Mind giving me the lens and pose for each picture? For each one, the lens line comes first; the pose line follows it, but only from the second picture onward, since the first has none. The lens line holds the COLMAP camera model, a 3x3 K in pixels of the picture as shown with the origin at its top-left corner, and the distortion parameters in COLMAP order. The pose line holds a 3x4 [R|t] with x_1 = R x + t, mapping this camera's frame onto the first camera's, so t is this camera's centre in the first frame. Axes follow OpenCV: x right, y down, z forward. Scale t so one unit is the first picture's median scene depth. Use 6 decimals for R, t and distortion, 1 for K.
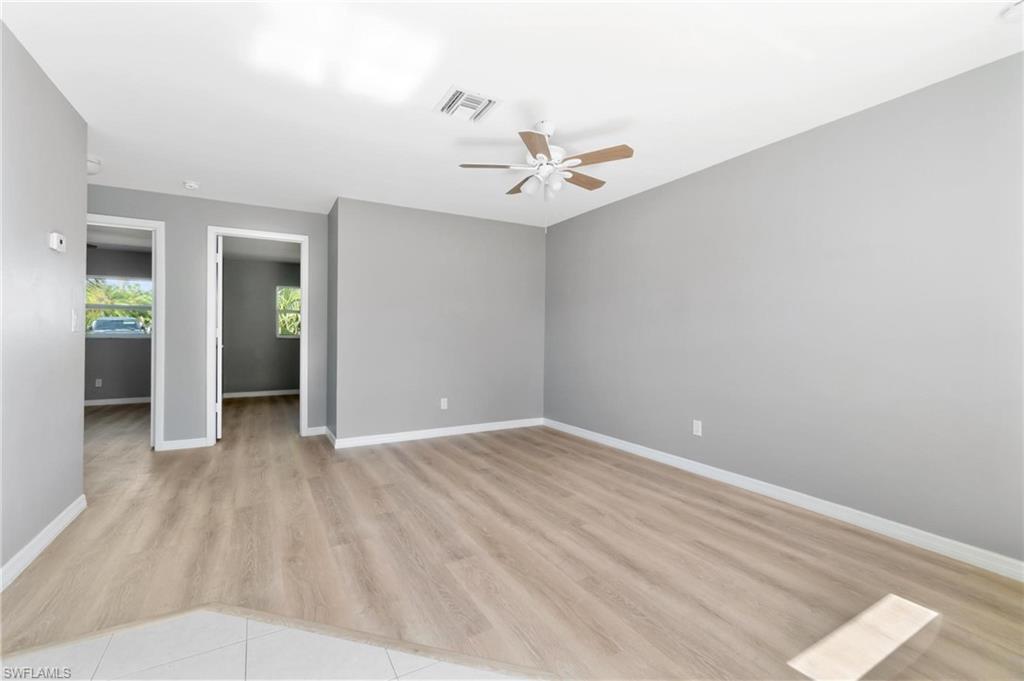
lens RADIAL K [[436.6, 0, 504.6], [0, 436.6, 335.3], [0, 0, 1]] dist [-0.001728, 0.000133]
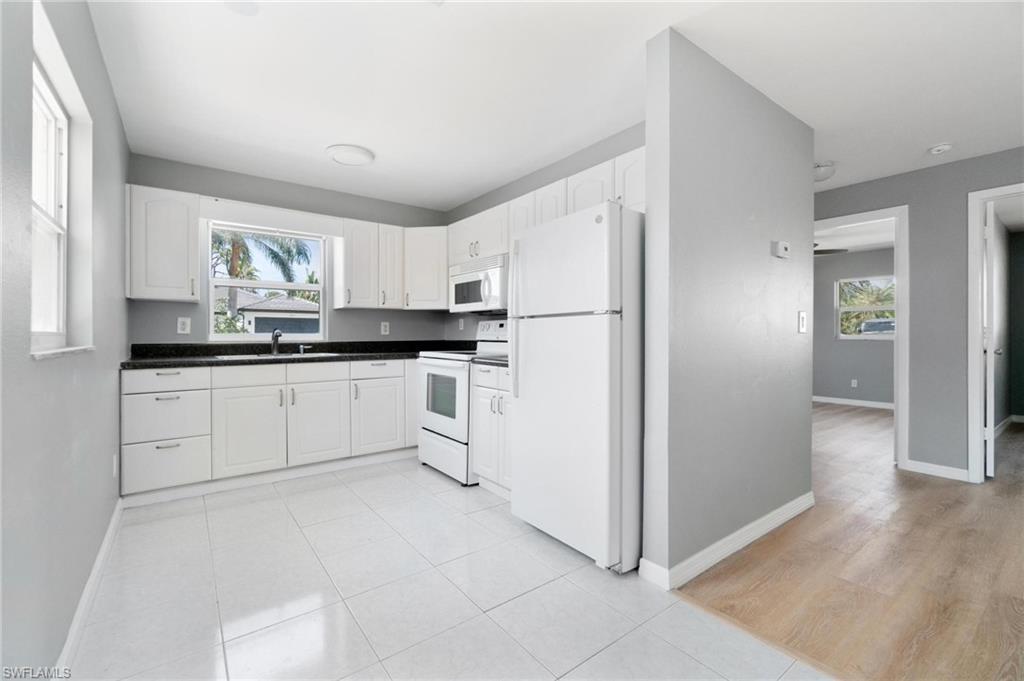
lens RADIAL K [[436.6, 0, 504.6], [0, 436.6, 335.3], [0, 0, 1]] dist [-0.001728, 0.000133]
pose [[0.117908, -0.005113, -0.993011, -0.030156], [0.000830, 0.999987, -0.005051, 0.002202], [0.993024, -0.000229, 0.117910, 0.154460]]
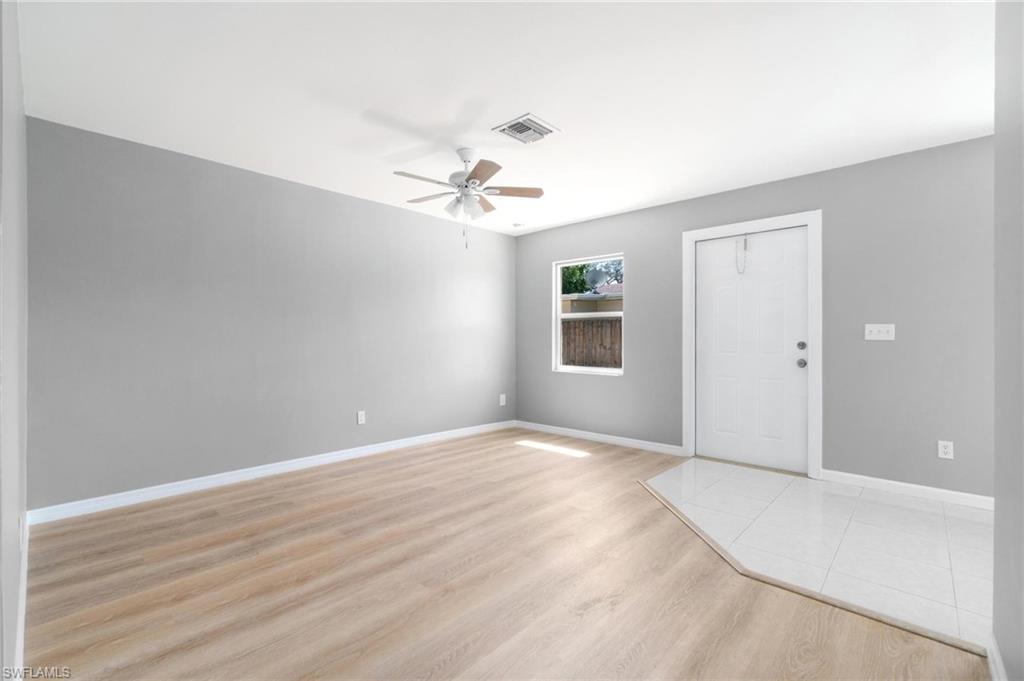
lens RADIAL K [[442.9, 0, 506.8], [0, 442.9, 343.4], [0, 0, 1]] dist [-0.001732, -0.000017]
pose [[-0.296550, -0.014757, 0.954903, -0.991219], [-0.002100, 0.999888, 0.014800, -0.006624], [-0.955015, 0.002383, -0.296548, 1.204112]]
